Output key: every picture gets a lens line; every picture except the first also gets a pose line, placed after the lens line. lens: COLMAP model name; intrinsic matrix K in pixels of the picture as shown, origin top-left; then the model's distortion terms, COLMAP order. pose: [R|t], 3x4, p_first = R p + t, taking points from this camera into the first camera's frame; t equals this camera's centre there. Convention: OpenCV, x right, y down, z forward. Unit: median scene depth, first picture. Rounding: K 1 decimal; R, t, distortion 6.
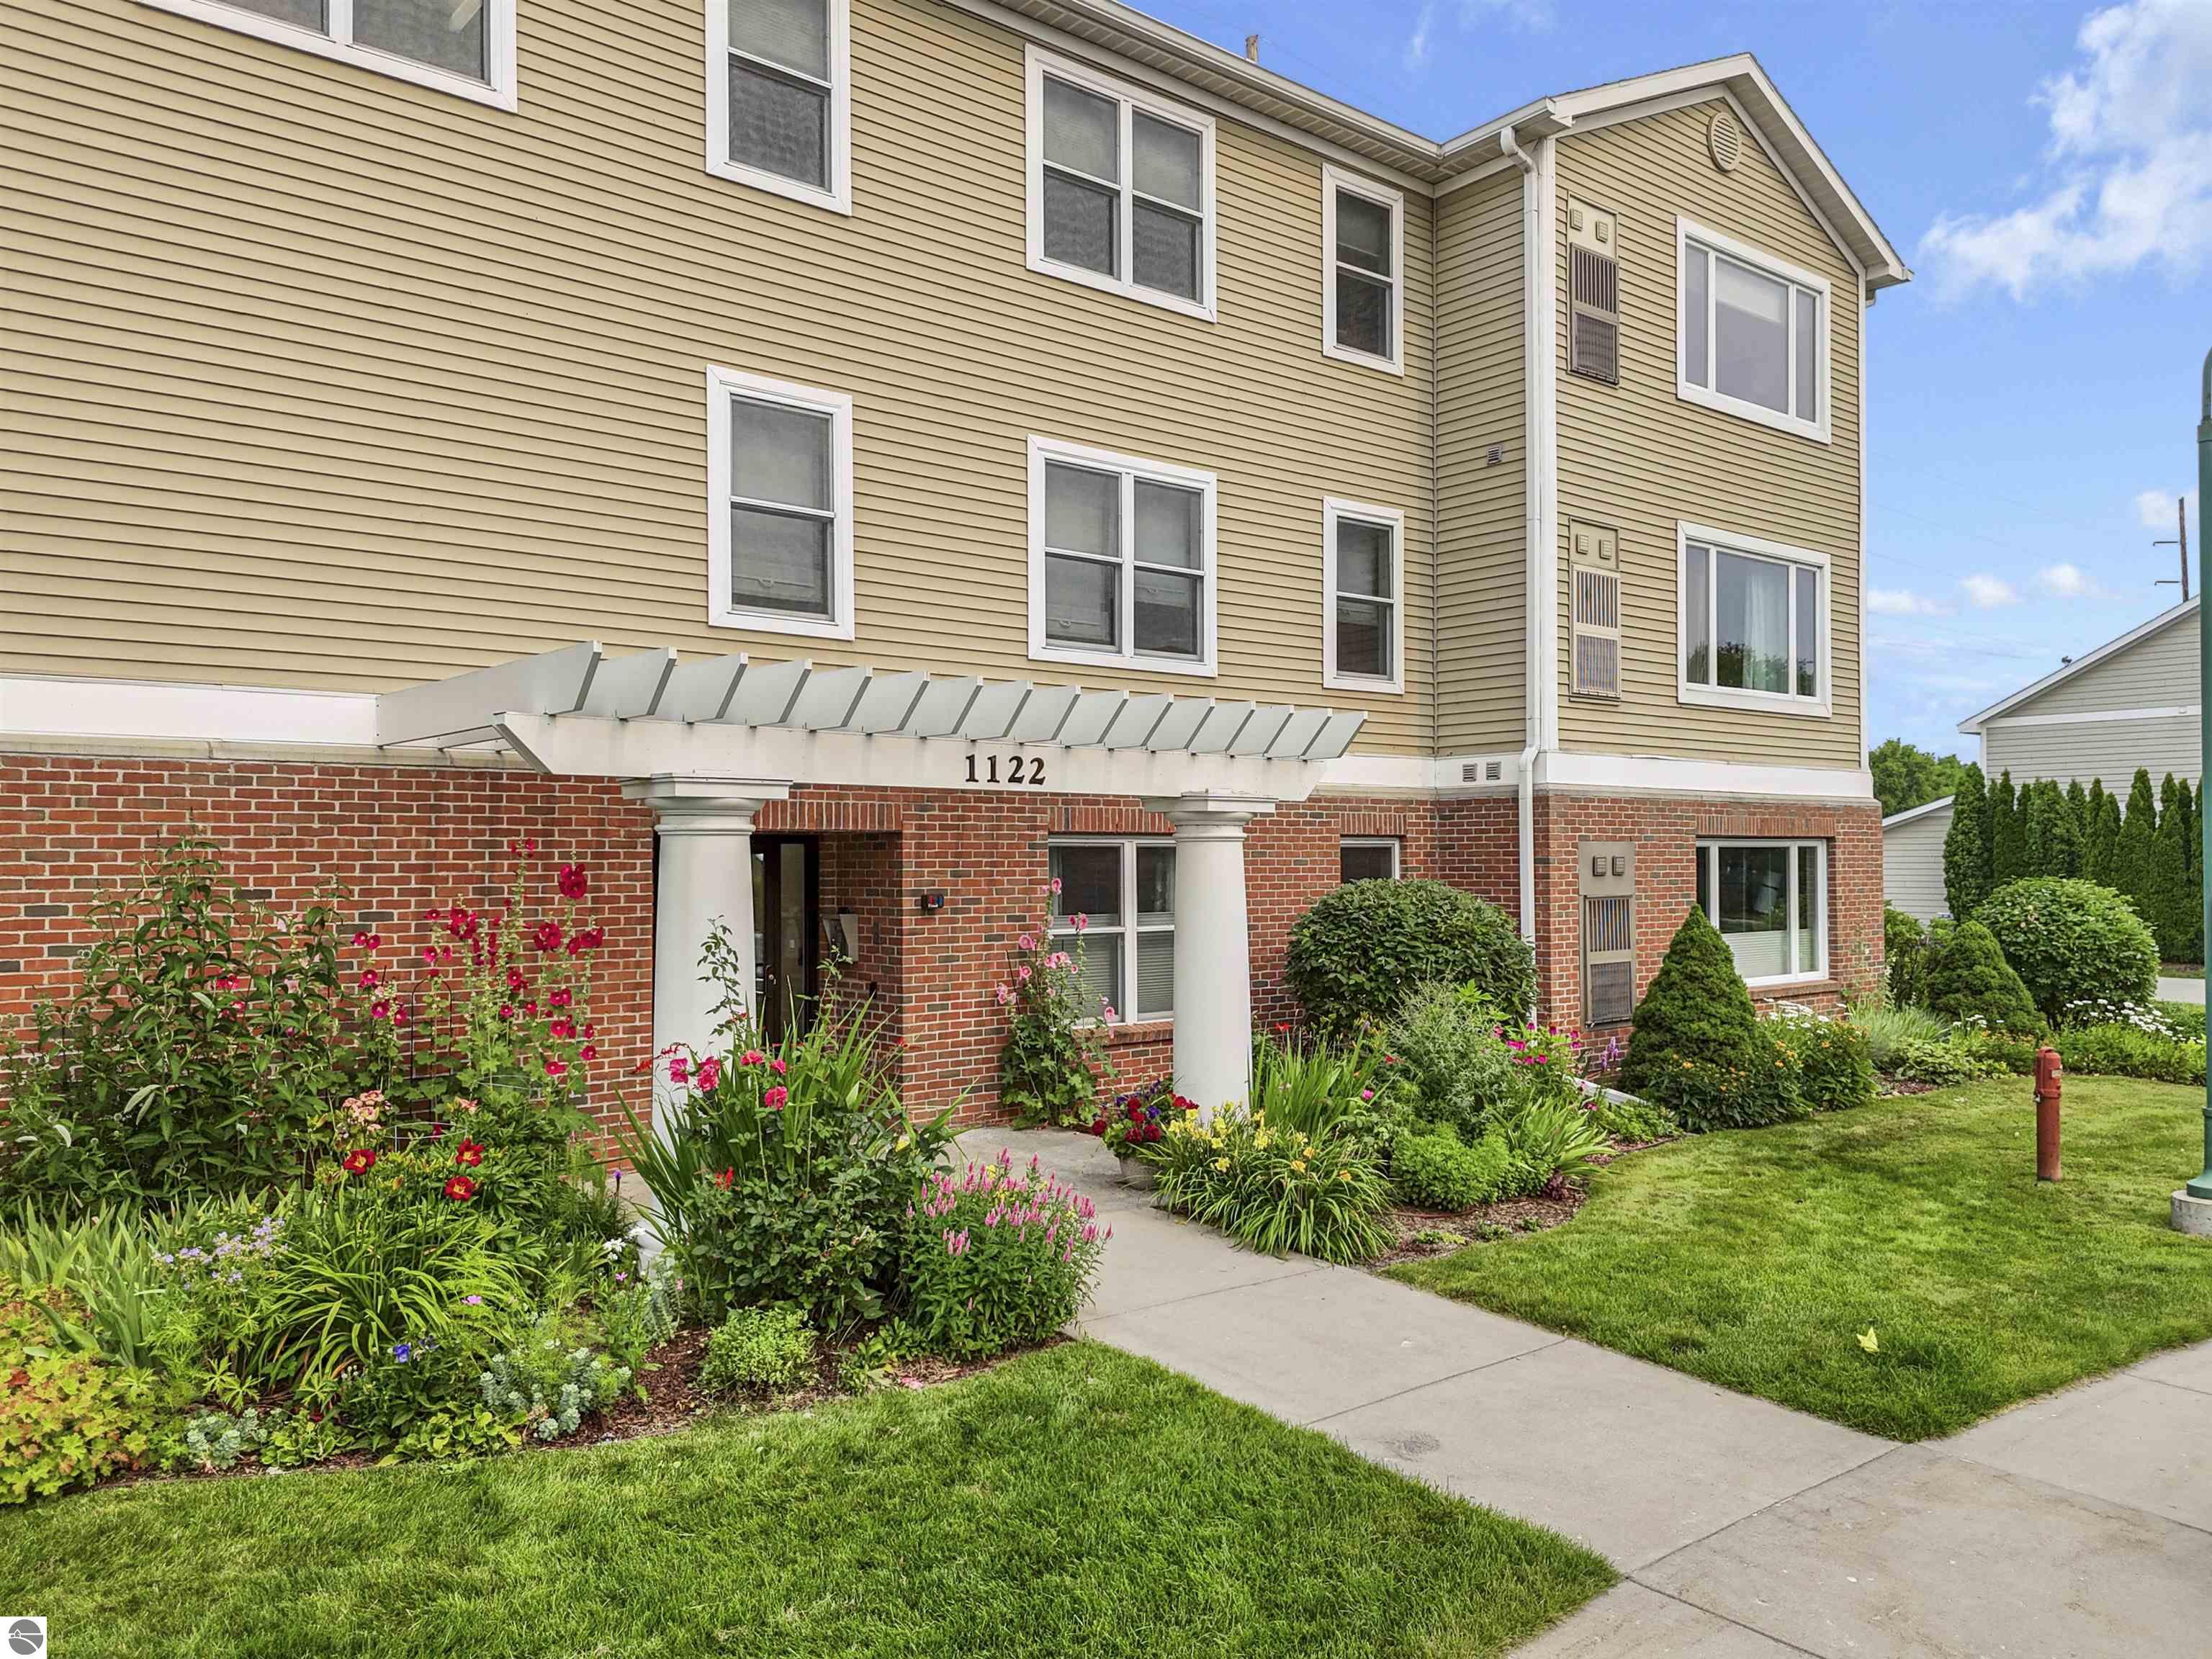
lens RADIAL K [[1612.0, 0, 1111.1], [0, 1612.0, 866.5], [0, 0, 1]] dist [0.025439, -0.009723]
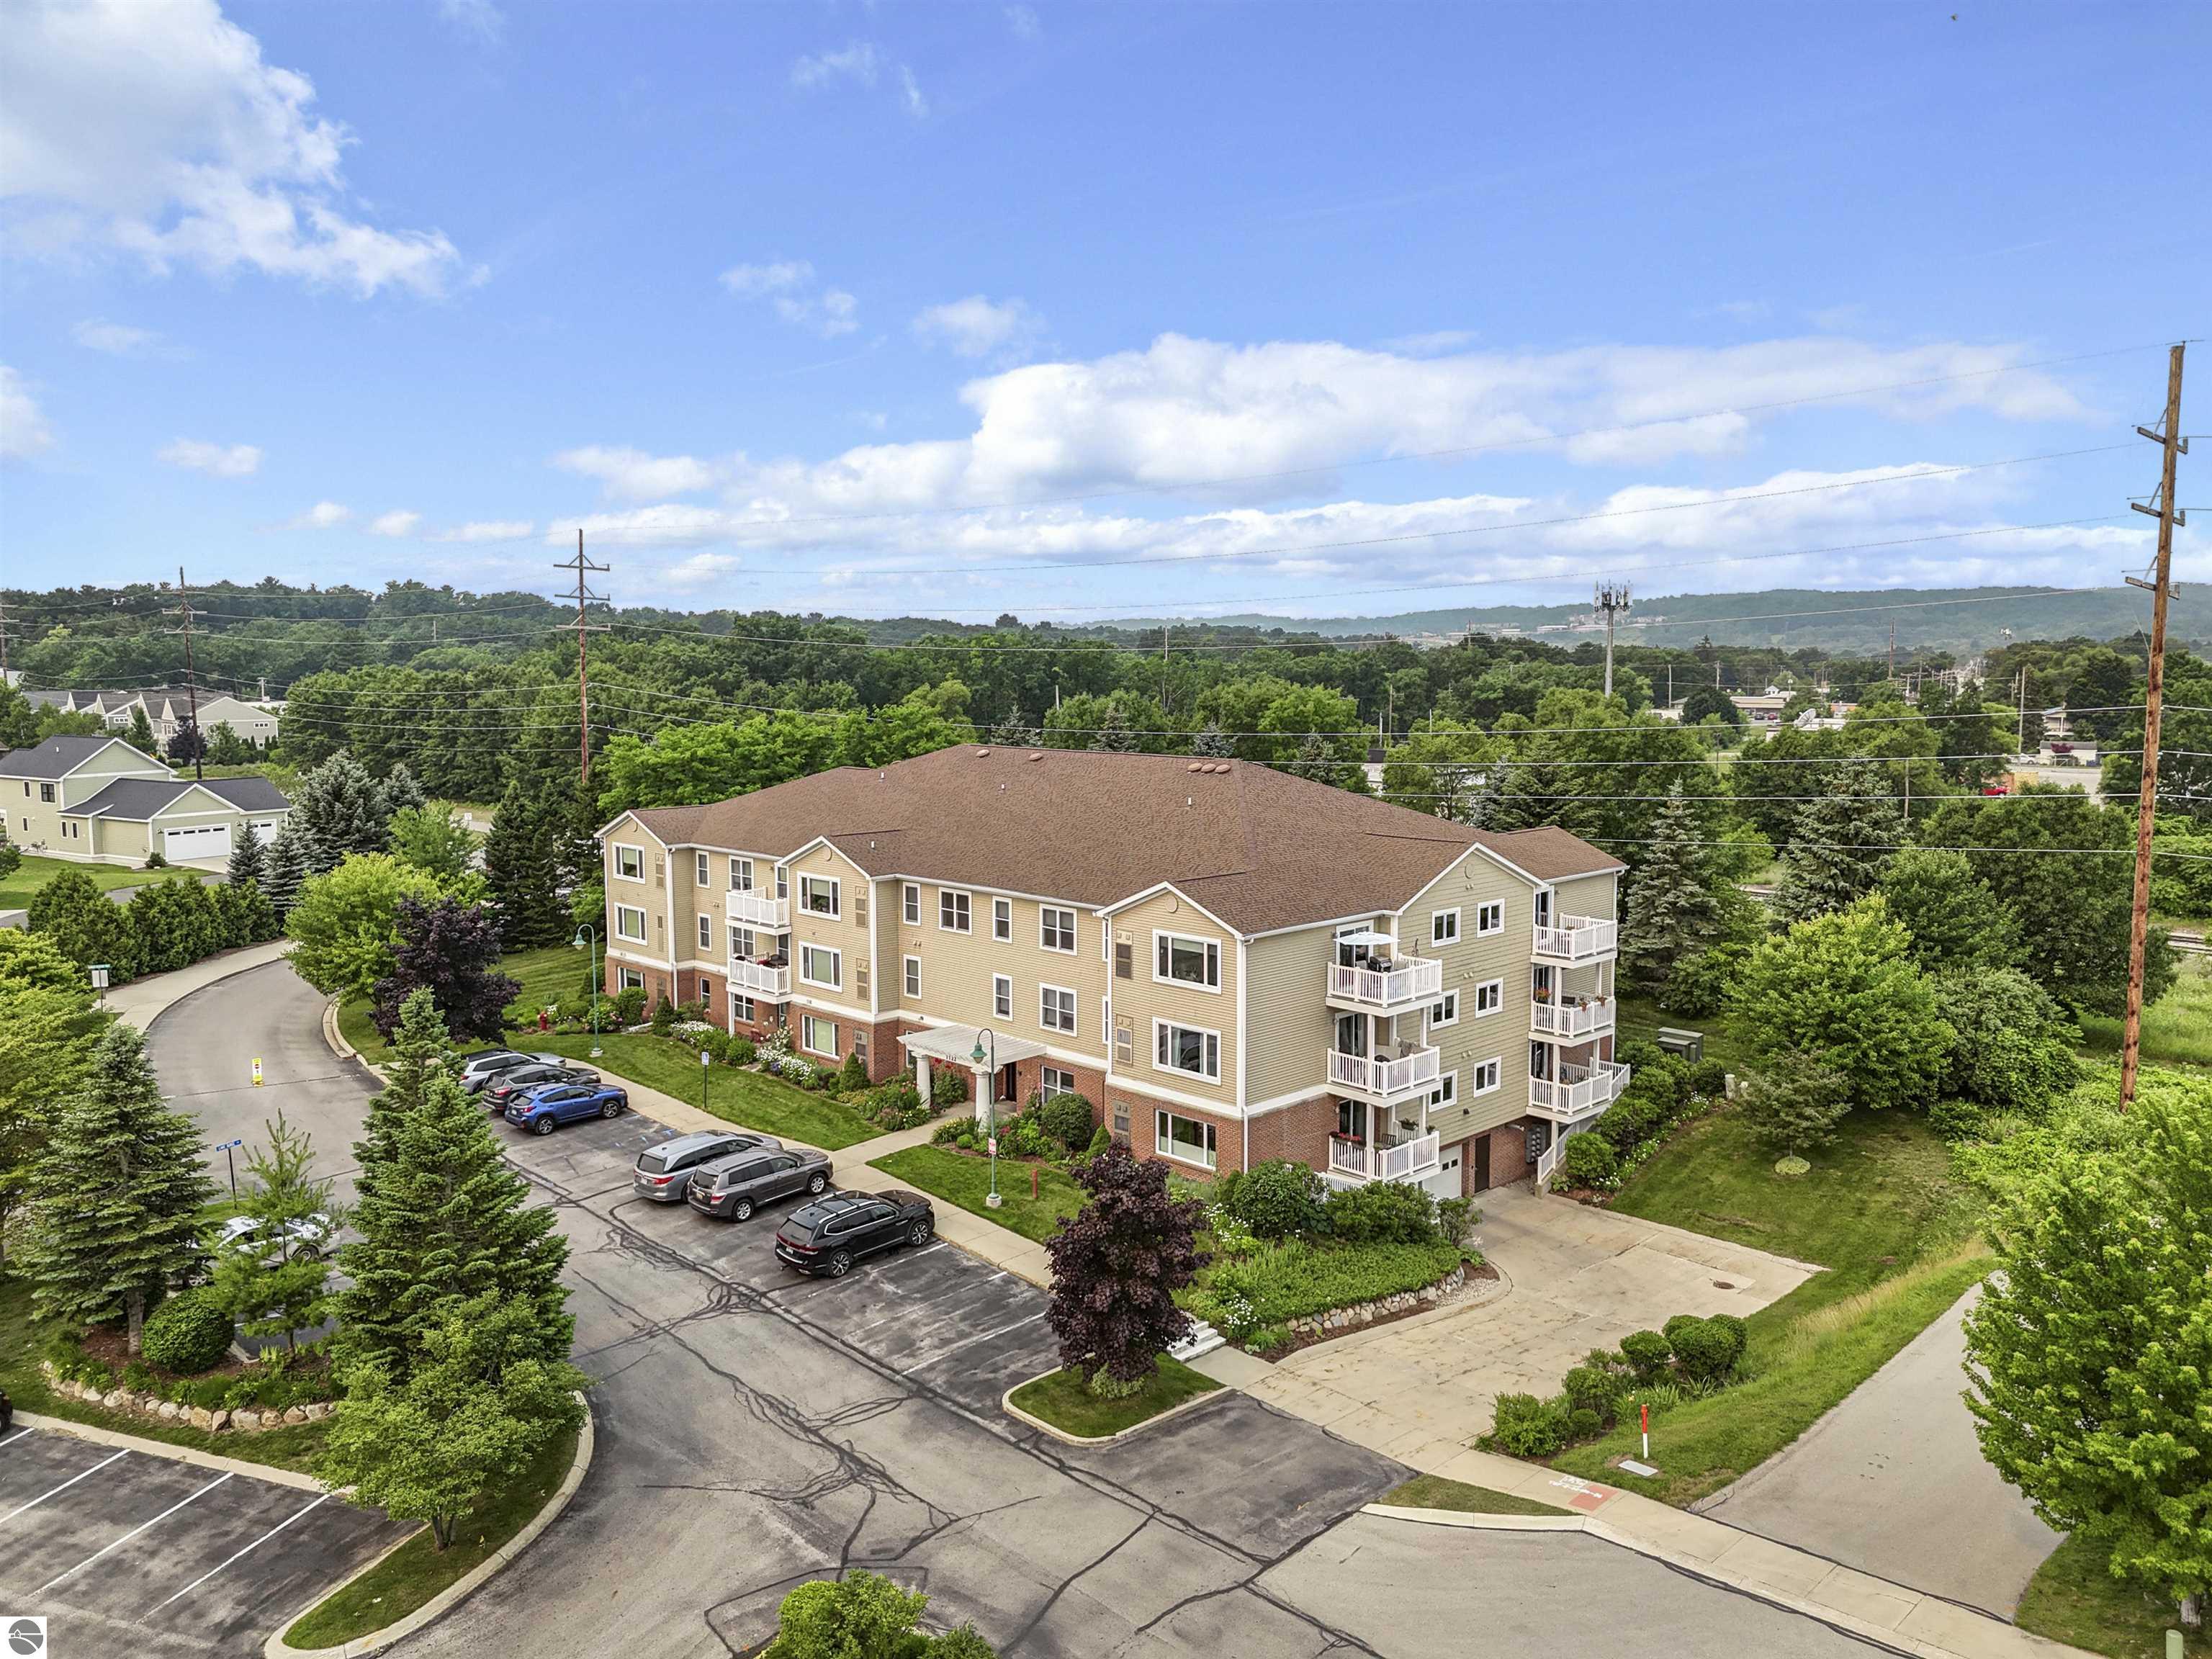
lens RADIAL K [[1612.0, 0, 1111.7], [0, 1612.0, 815.9], [0, 0, 1]] dist [0.025439, -0.009723]
pose [[0.109472, 0.108747, -0.988023, 4.285867], [0.000931, 0.993986, 0.109507, -1.180866], [0.993989, -0.012908, 0.108713, 0.635027]]
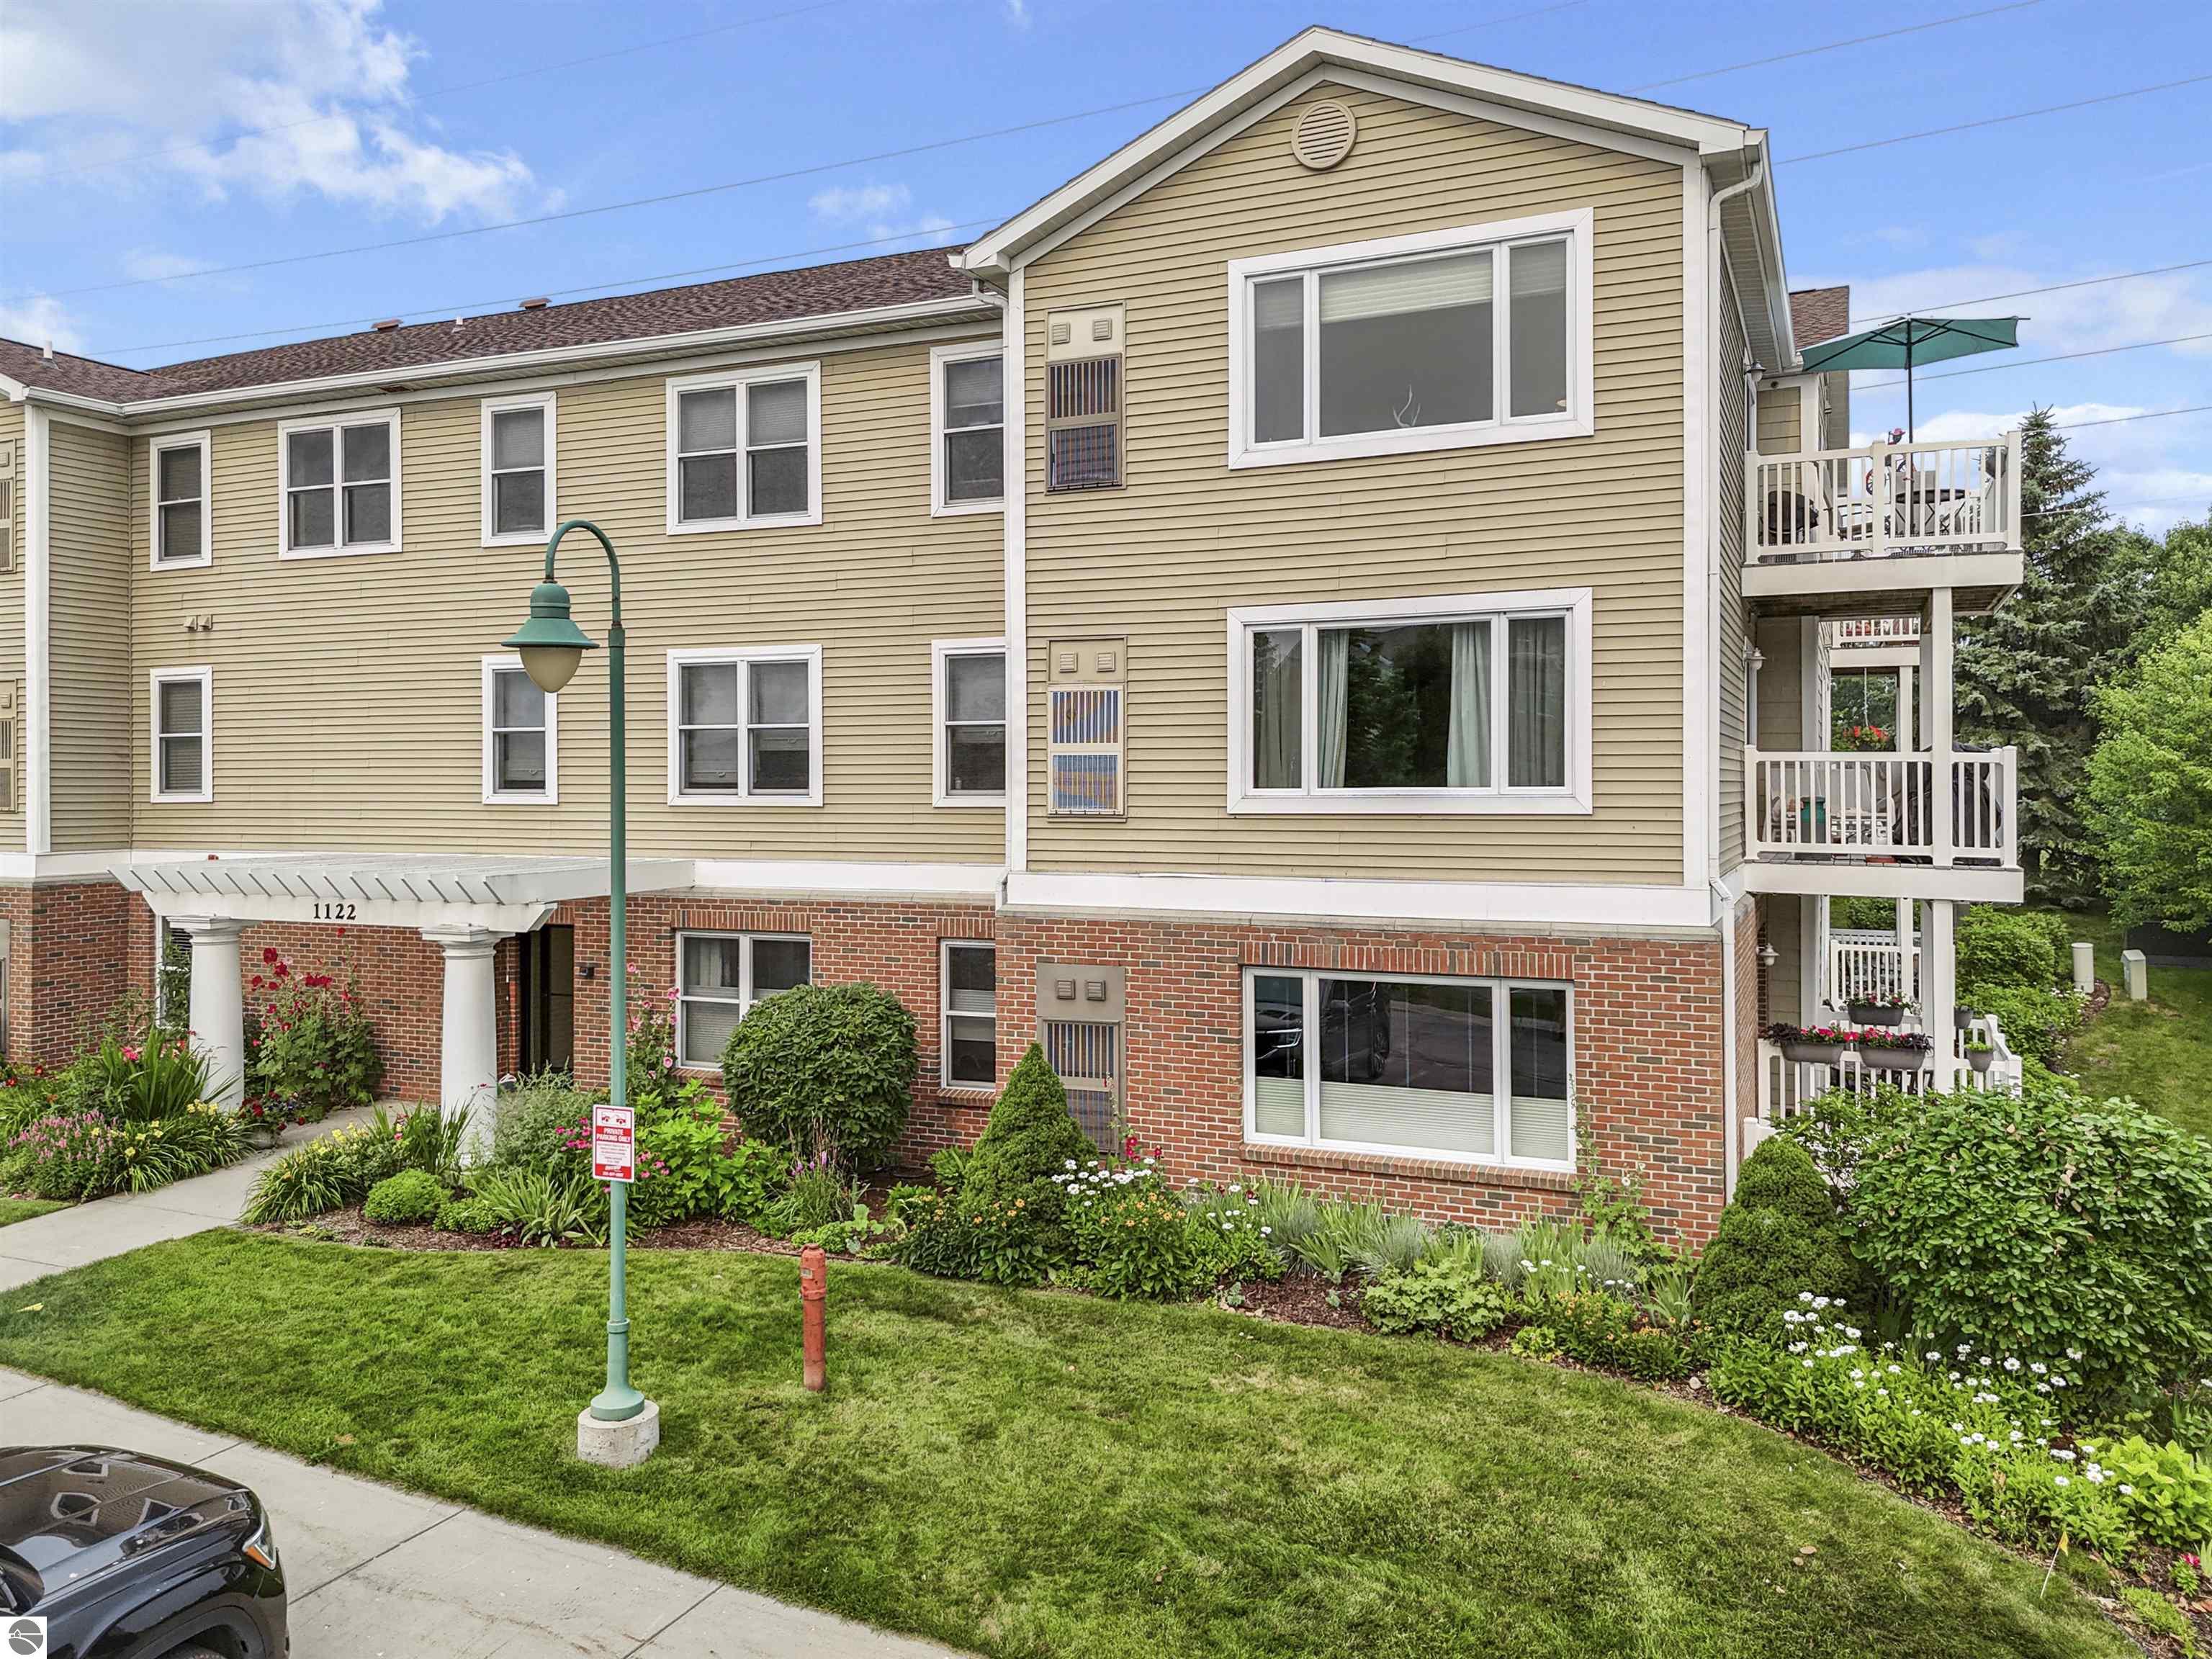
lens RADIAL K [[1612.0, 0, 1099.2], [0, 1612.0, 818.6], [0, 0, 1]] dist [0.025439, -0.009723]
pose [[0.468121, 0.017765, -0.883486, 1.279244], [-0.003416, 0.999827, 0.018295, -0.133000], [0.883658, -0.005546, 0.468100, 0.608710]]
